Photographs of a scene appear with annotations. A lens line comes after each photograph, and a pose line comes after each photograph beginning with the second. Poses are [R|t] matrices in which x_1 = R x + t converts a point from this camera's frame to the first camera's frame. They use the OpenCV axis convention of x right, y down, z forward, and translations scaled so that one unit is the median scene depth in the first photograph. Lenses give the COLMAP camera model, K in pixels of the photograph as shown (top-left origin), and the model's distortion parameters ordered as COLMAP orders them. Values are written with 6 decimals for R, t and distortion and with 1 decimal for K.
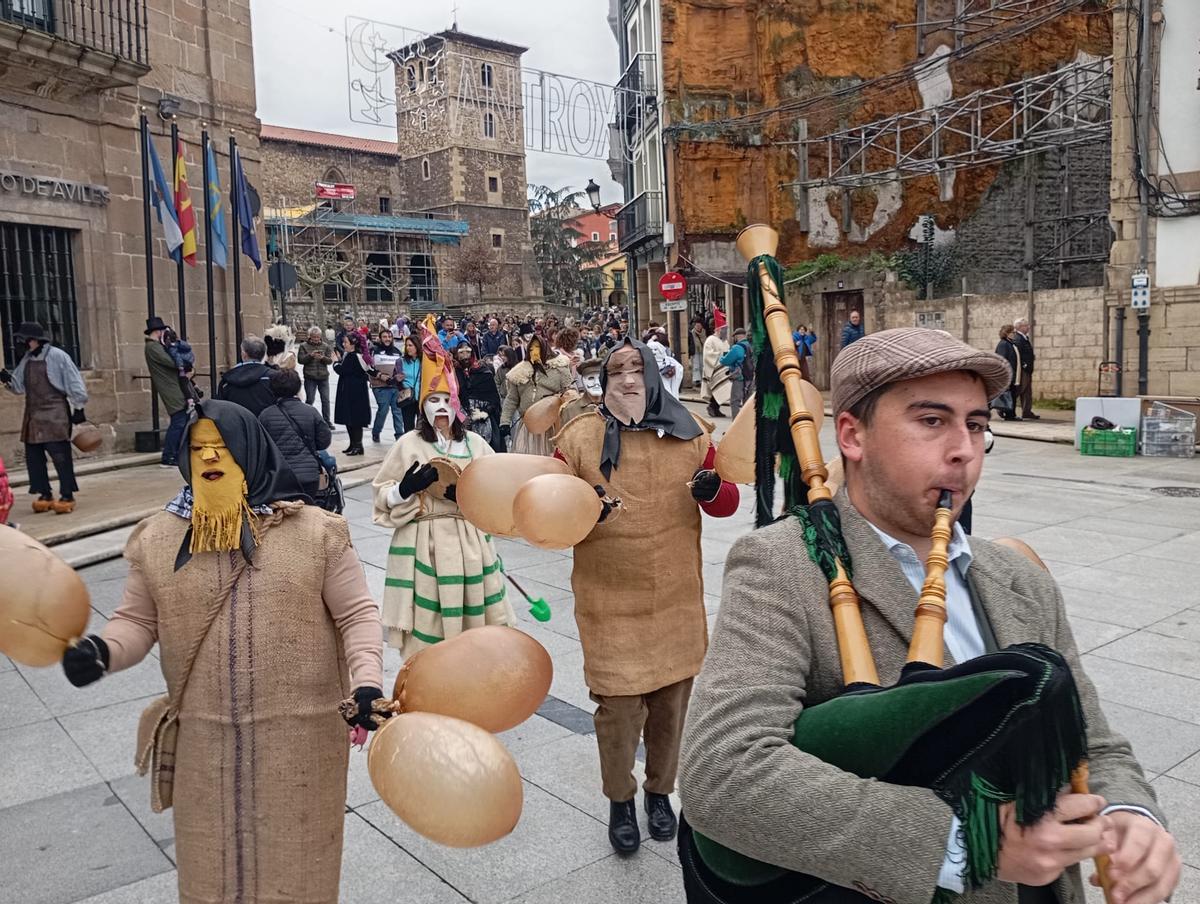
lens RADIAL K [[1014.5, 0, 608.6], [0, 1014.5, 452.9], [0, 0, 1]] dist [0.035694, -0.069633]
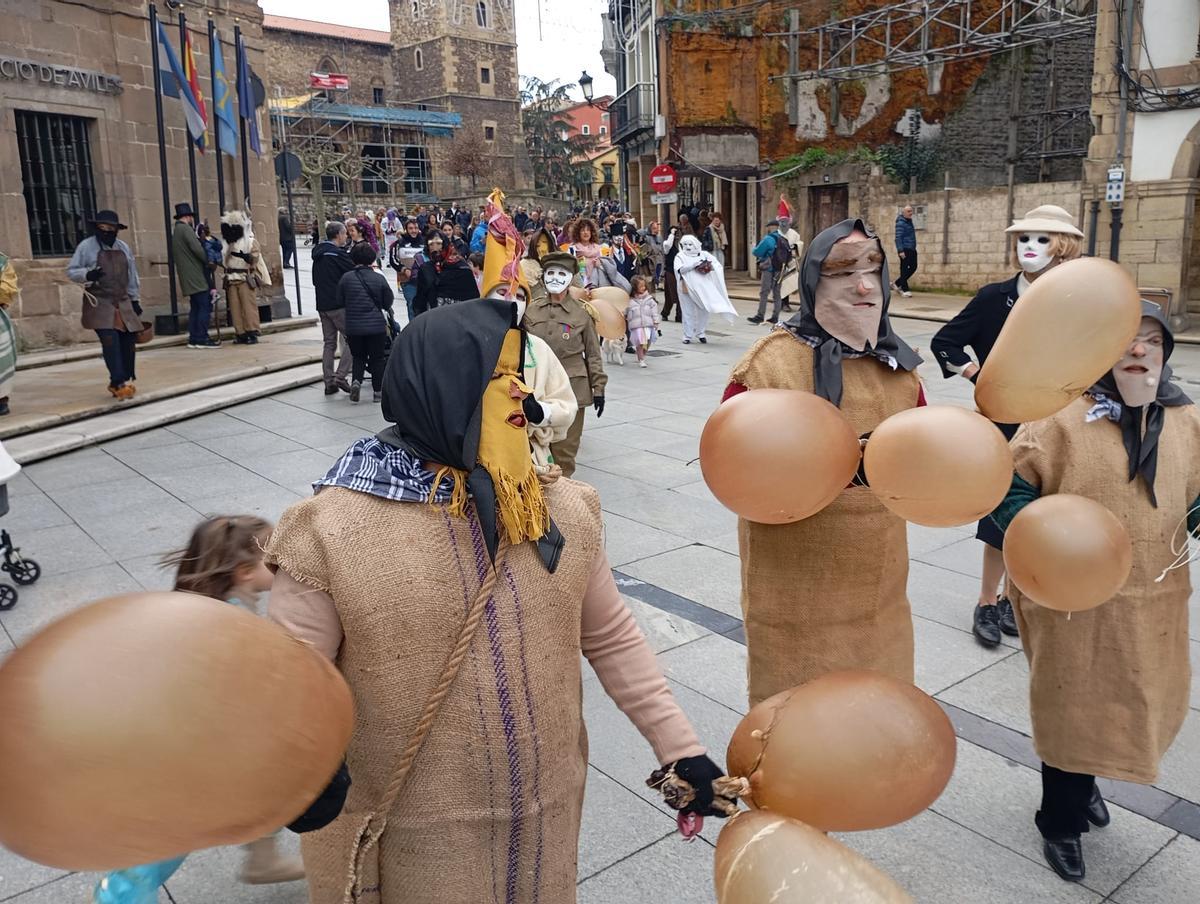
lens RADIAL K [[974.1, 0, 590.9], [0, 974.1, 450.8], [0, 0, 1]] dist [0.054614, -0.091535]
pose [[0.999962, 0.007157, -0.005060, -0.003364], [-0.006575, 0.994251, 0.106871, 0.004400], [0.005796, -0.106834, 0.994260, -0.016615]]
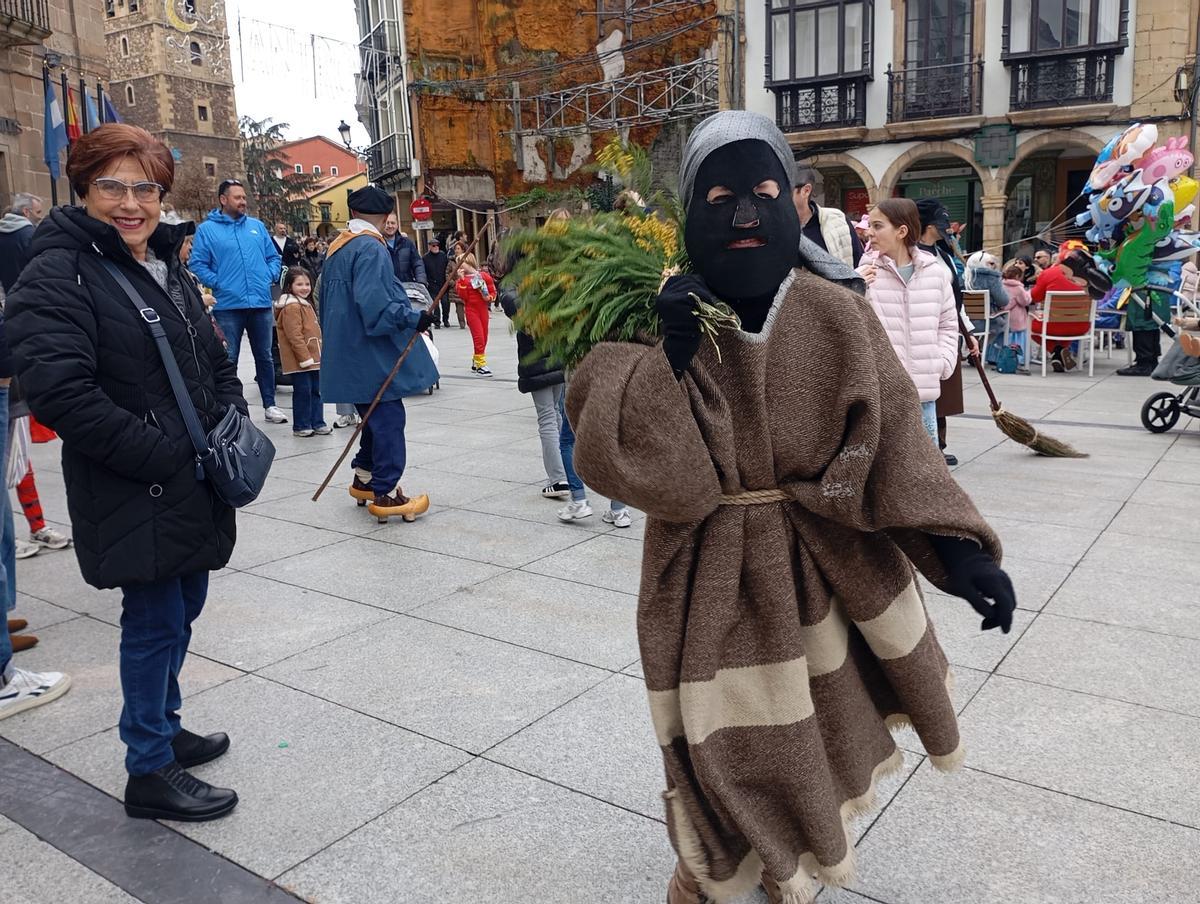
lens RADIAL K [[1014.5, 0, 608.6], [0, 1014.5, 452.9], [0, 0, 1]] dist [0.035694, -0.069633]
pose [[0.957648, -0.048760, 0.283783, -0.087509], [0.032291, 0.997527, 0.062430, 0.066983], [-0.286125, -0.050622, 0.956854, -0.300579]]
